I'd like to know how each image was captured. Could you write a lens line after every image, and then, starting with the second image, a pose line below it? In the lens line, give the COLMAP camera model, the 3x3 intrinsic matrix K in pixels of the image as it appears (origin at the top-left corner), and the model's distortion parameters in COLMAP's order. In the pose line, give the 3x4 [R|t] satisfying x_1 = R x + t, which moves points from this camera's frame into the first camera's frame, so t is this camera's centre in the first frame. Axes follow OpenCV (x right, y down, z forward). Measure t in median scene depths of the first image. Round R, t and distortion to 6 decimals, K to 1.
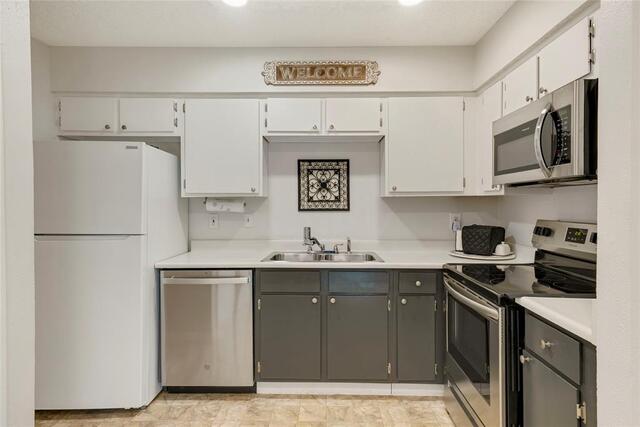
lens RADIAL K [[341.8, 0, 320.0], [0, 341.8, 213.5], [0, 0, 1]] dist [0.036853, 0.000137]
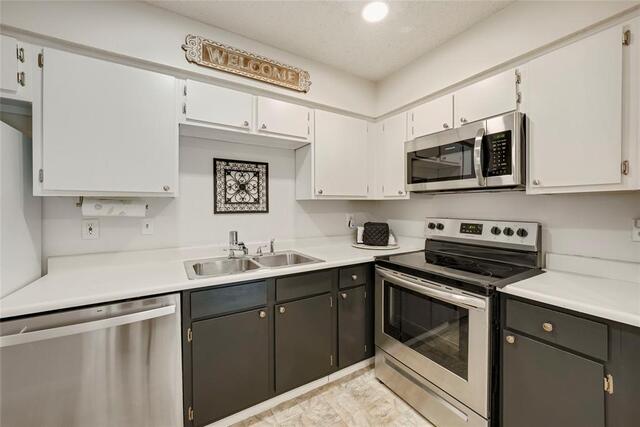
lens RADIAL K [[240.9, 0, 317.8], [0, 240.9, 210.5], [0, 0, 1]] dist [-0.001319, 0.000299]
pose [[0.844241, -0.010256, 0.535865, -0.193842], [0.014686, 0.999884, -0.004000, -0.010090], [-0.535762, 0.011247, 0.844294, 0.328817]]
